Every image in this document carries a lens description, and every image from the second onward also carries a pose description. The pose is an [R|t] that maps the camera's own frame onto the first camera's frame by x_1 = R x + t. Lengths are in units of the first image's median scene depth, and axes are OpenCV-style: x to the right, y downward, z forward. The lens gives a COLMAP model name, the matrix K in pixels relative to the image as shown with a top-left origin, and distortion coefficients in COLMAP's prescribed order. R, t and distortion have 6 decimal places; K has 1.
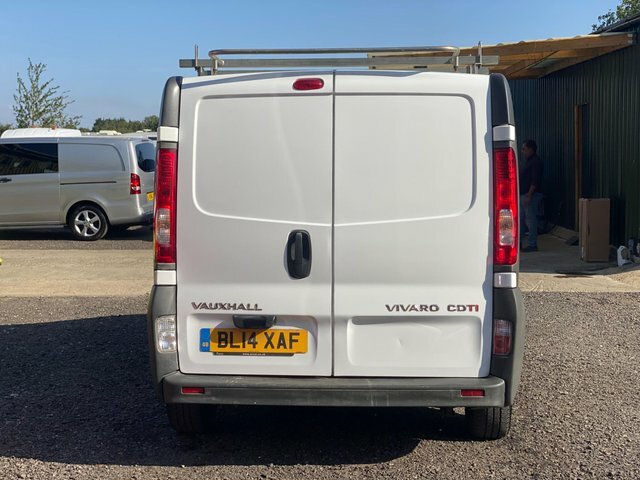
lens RADIAL K [[988.2, 0, 320.8], [0, 988.2, 238.5], [0, 0, 1]] dist [0.050857, 0.000000]
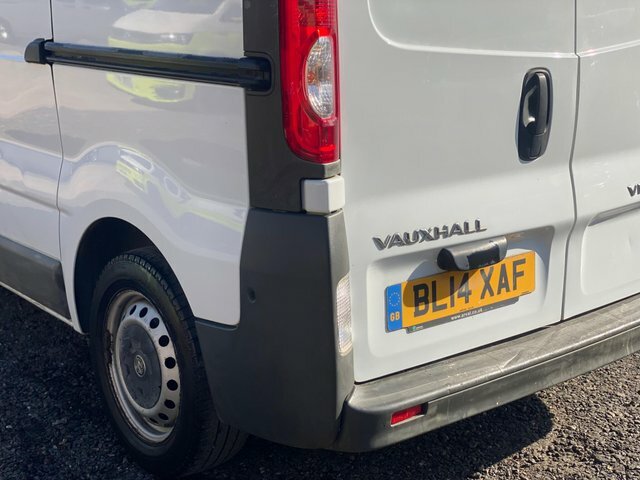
lens RADIAL K [[988.2, 0, 321.0], [0, 988.2, 243.2], [0, 0, 1]] dist [0.050857, 0.000000]
pose [[0.738112, -0.178300, 0.650692, -0.457902], [0.019424, 0.969664, 0.243670, -0.048233], [-0.674399, -0.167217, 0.719183, 0.681037]]
